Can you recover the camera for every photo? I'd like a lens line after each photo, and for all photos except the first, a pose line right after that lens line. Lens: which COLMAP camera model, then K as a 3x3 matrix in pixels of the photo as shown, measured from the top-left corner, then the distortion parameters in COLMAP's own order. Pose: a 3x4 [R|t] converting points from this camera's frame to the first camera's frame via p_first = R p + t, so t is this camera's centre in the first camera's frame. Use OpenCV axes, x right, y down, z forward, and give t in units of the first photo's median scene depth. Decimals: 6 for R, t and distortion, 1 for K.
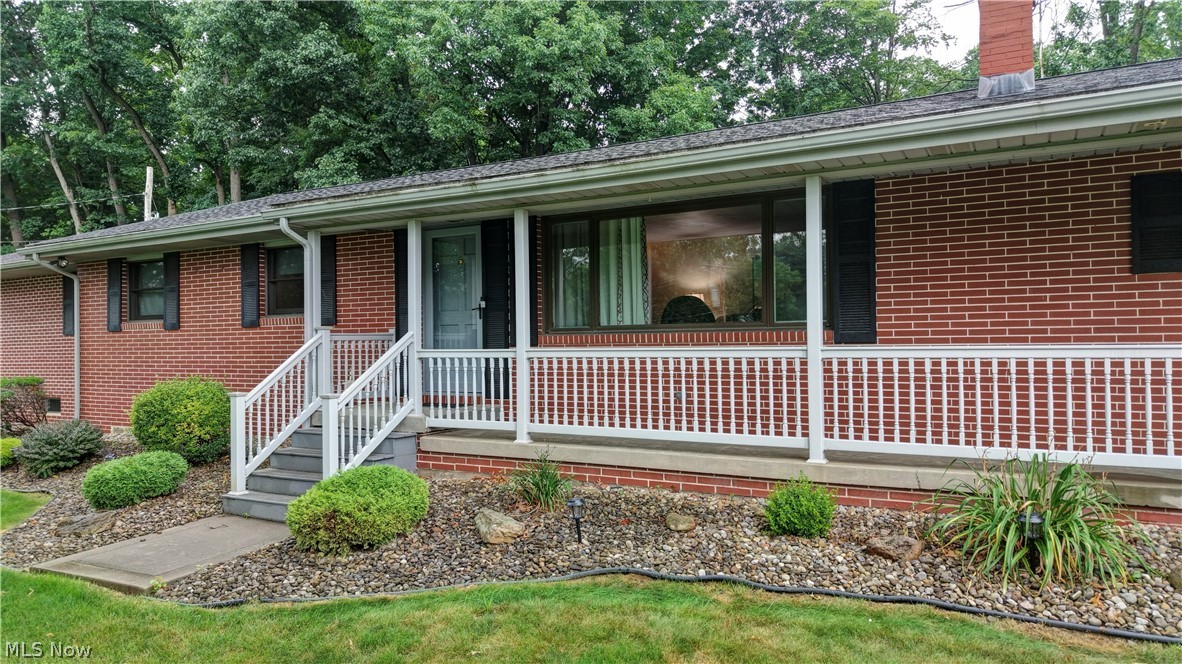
lens RADIAL K [[798.6, 0, 589.6], [0, 798.6, 332.4], [0, 0, 1]] dist [0.014719, -0.008745]
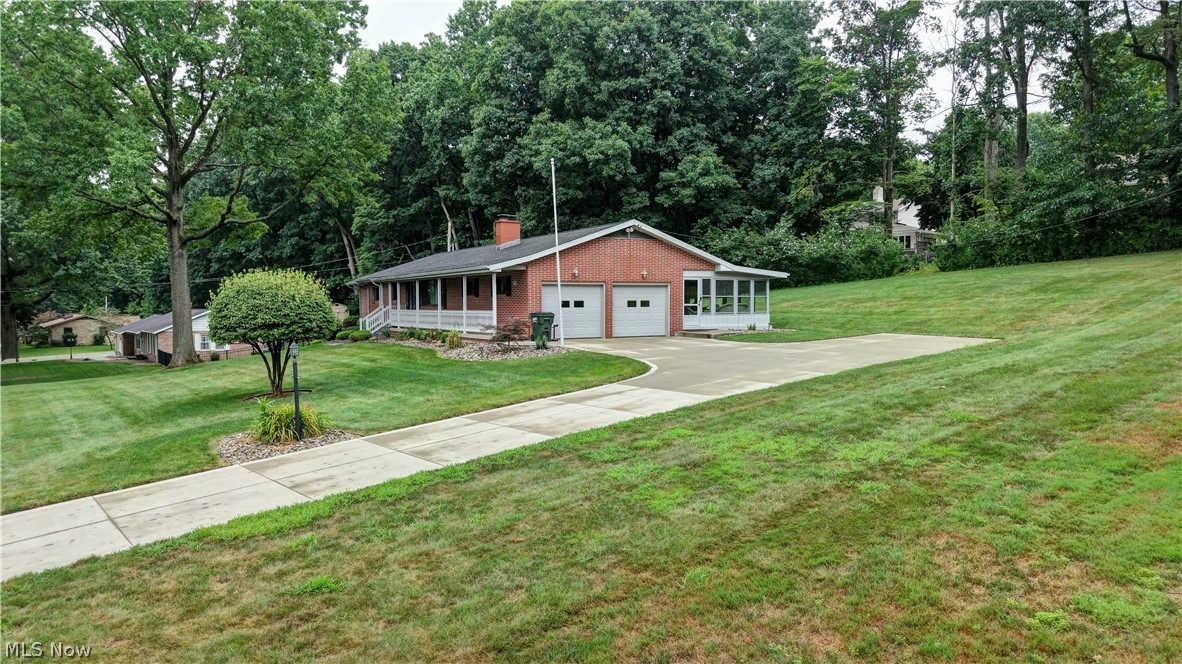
lens RADIAL K [[798.6, 0, 594.0], [0, 798.6, 337.0], [0, 0, 1]] dist [0.014719, -0.008745]
pose [[0.866842, 0.023748, -0.498016, 3.050785], [0.007623, 0.998117, 0.060864, -0.092398], [0.498524, -0.056556, 0.865029, -2.400986]]
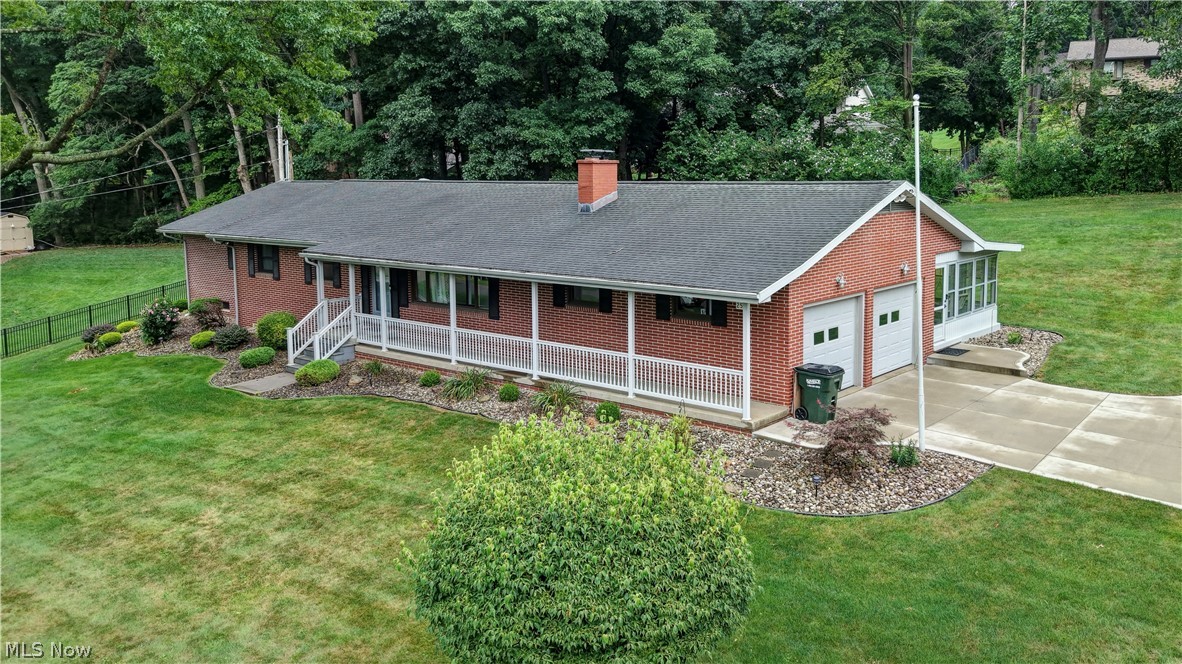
lens RADIAL K [[960.5, 0, 657.6], [0, 960.5, 264.5], [0, 0, 1]] dist [0.013201, -0.005393]
pose [[0.986895, 0.019285, -0.160209, 1.192109], [0.000042, 0.992802, 0.119765, -0.481263], [0.161366, -0.118202, 0.979790, -1.788683]]
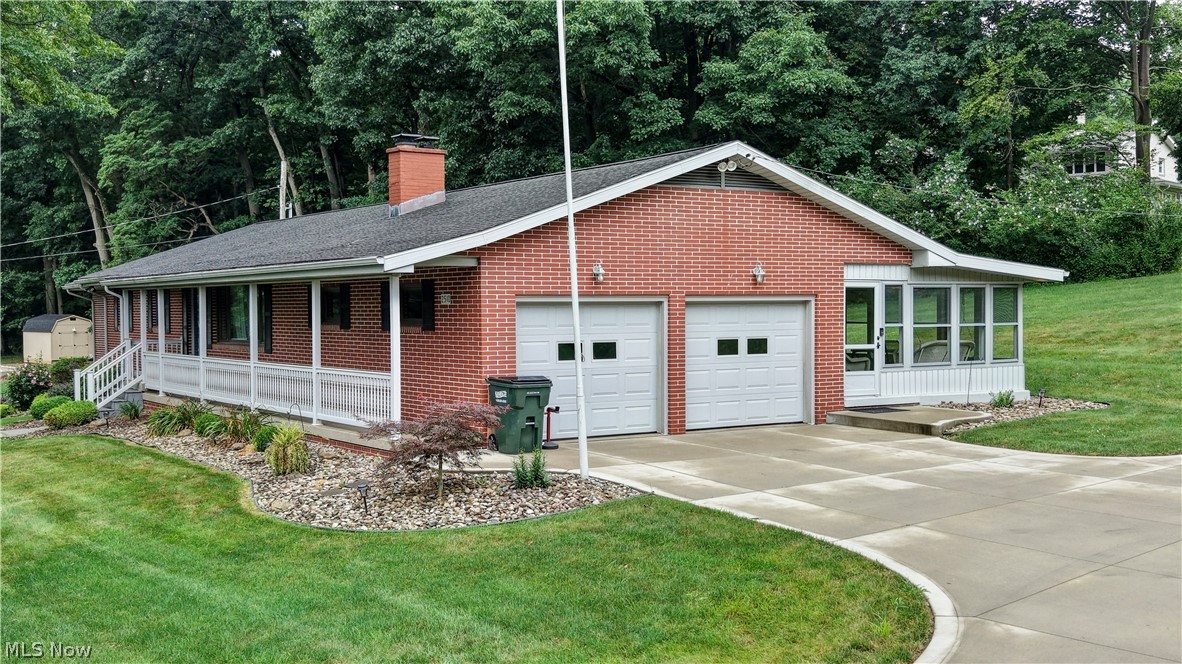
lens RADIAL K [[1315.2, 0, 585.5], [0, 1315.2, 329.0], [0, 0, 1]] dist [0.004742, 0.000000]
pose [[0.888335, 0.009999, -0.459088, 2.272965], [0.008083, 0.999268, 0.037403, -0.148206], [0.459125, -0.036937, 0.887603, -1.453959]]
